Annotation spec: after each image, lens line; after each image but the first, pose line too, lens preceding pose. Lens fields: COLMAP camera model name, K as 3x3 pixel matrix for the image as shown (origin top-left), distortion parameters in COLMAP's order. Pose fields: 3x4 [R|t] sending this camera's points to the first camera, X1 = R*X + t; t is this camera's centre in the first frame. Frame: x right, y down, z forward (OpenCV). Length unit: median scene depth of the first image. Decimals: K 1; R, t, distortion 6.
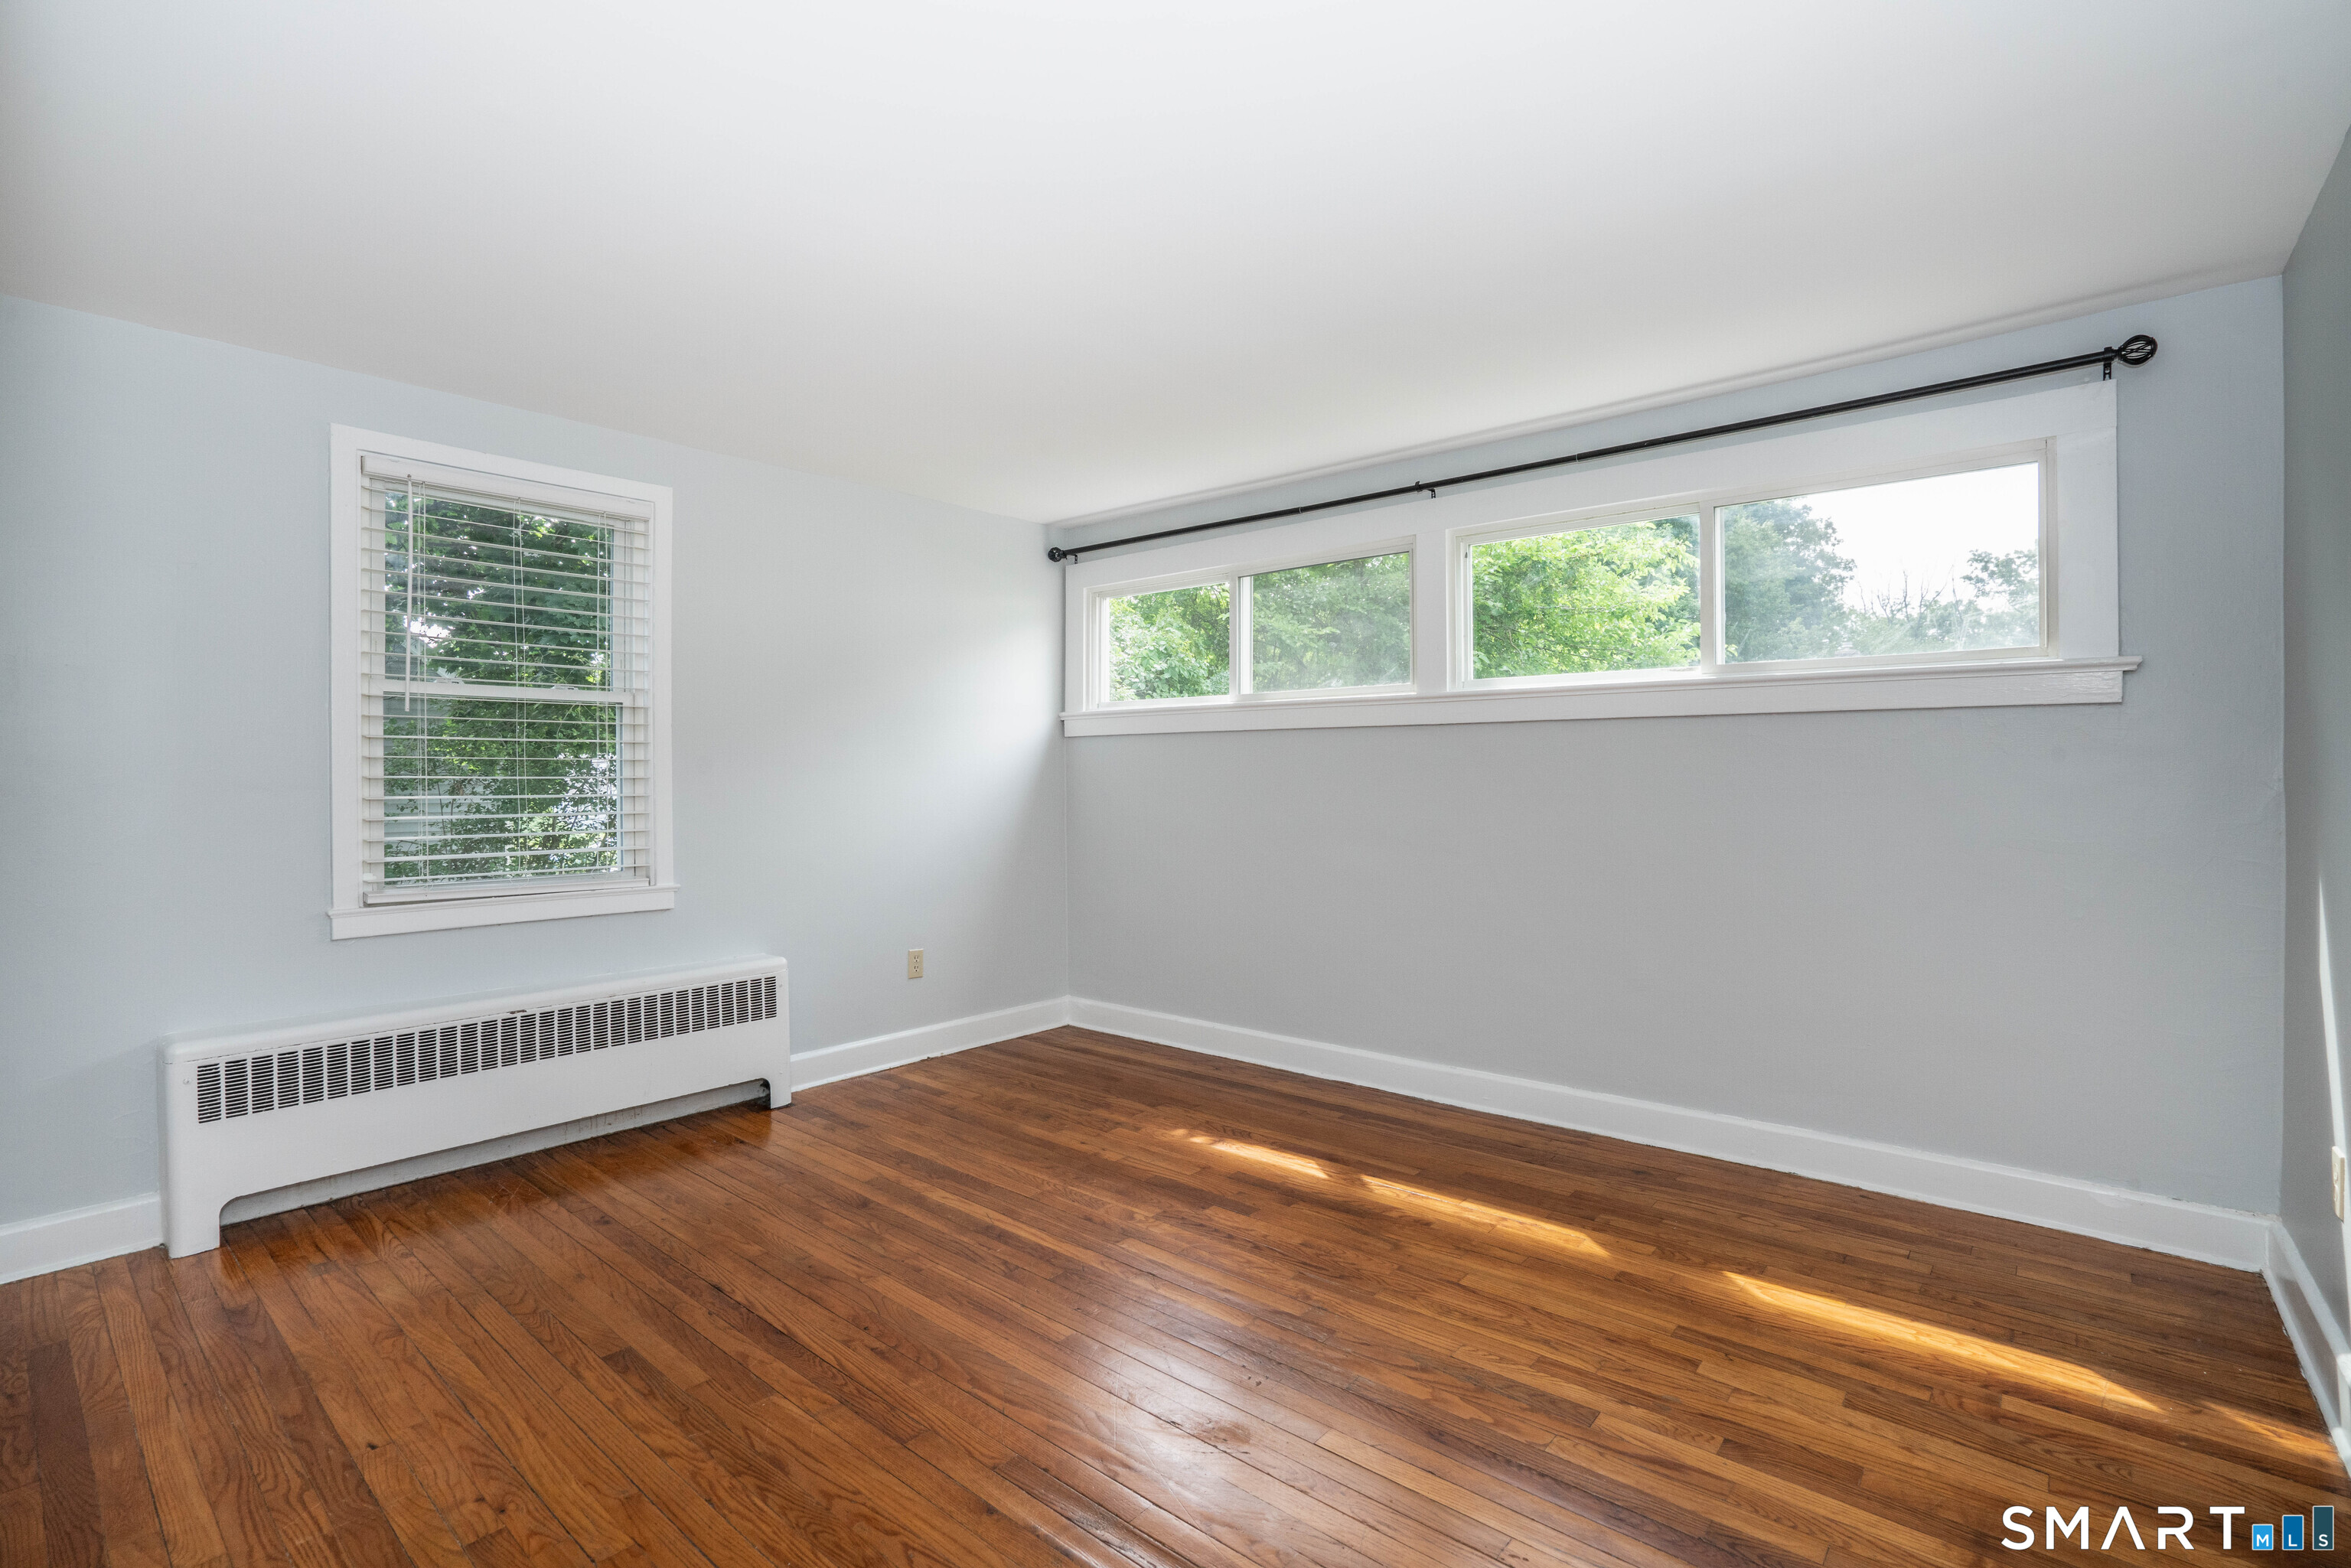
lens RADIAL K [[1072.4, 0, 1176.5], [0, 1072.4, 775.7], [0, 0, 1]] dist [-0.020109, 0.001157]
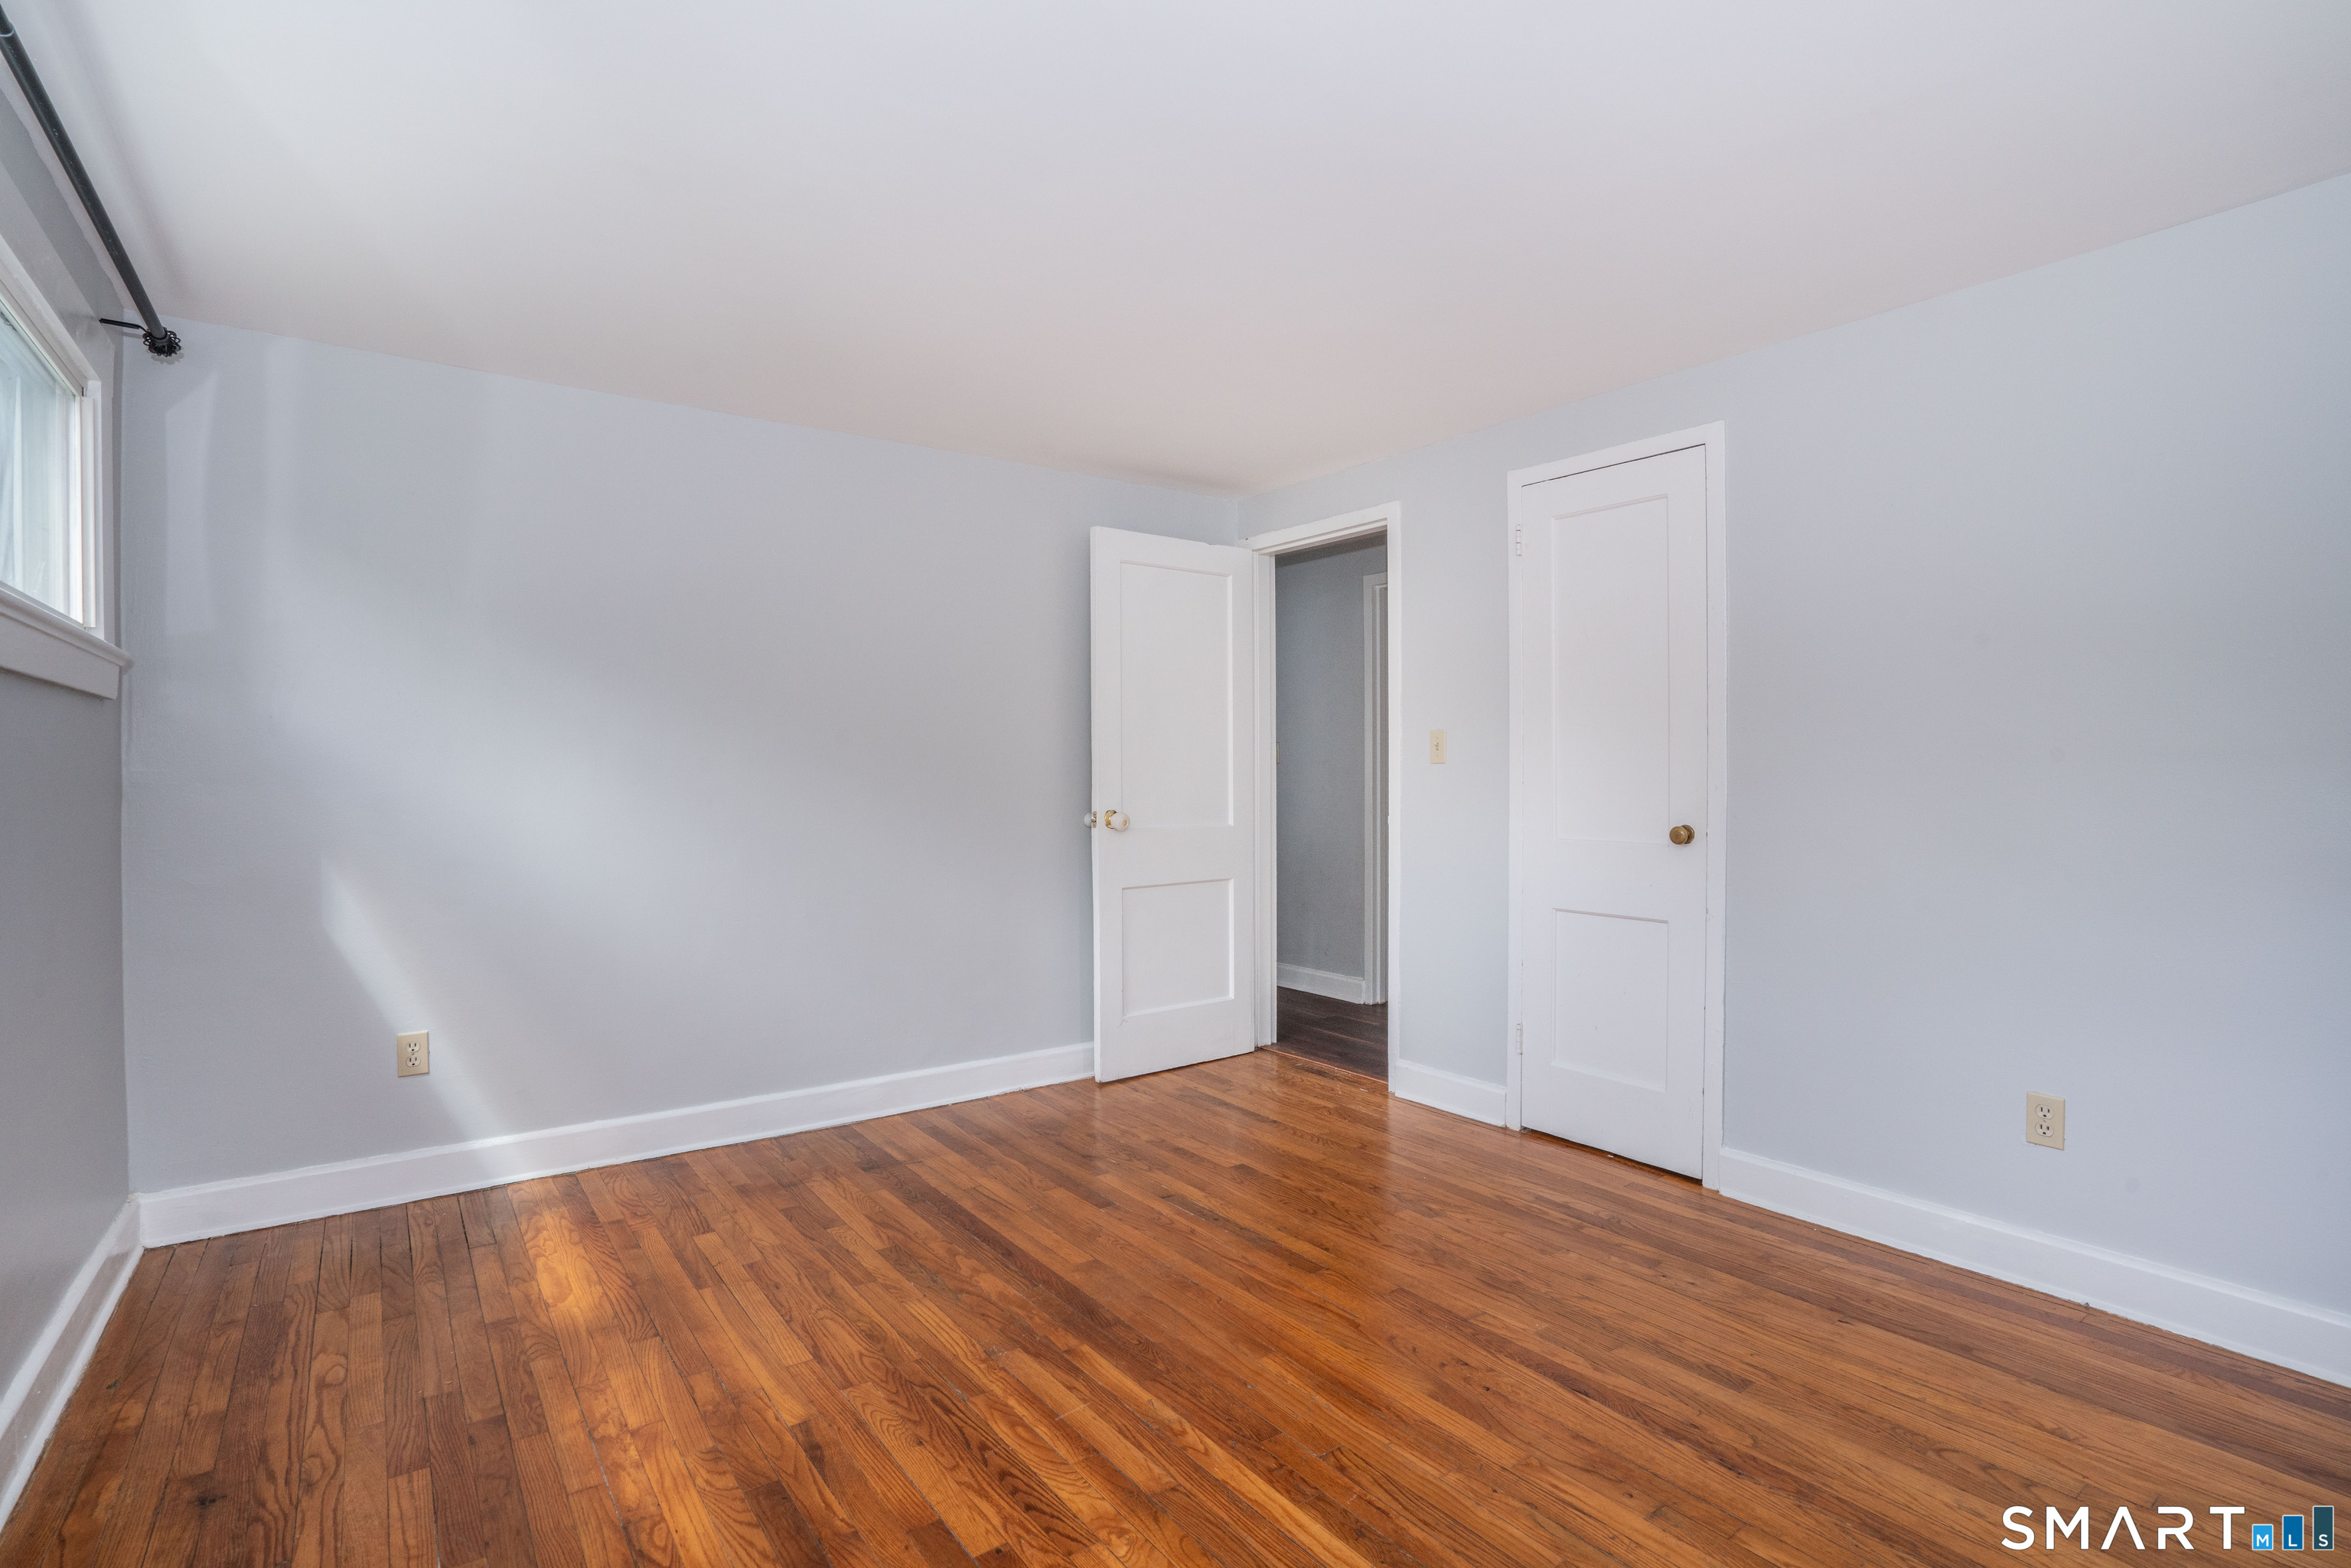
lens RADIAL K [[1160.1, 0, 1172.0], [0, 1160.1, 772.2], [0, 0, 1]] dist [-0.049516, 0.020750]
pose [[-0.972218, 0.006640, 0.233984, -0.267899], [0.008671, 0.999933, 0.007651, -0.008141], [-0.233918, 0.009467, -0.972210, 2.032830]]
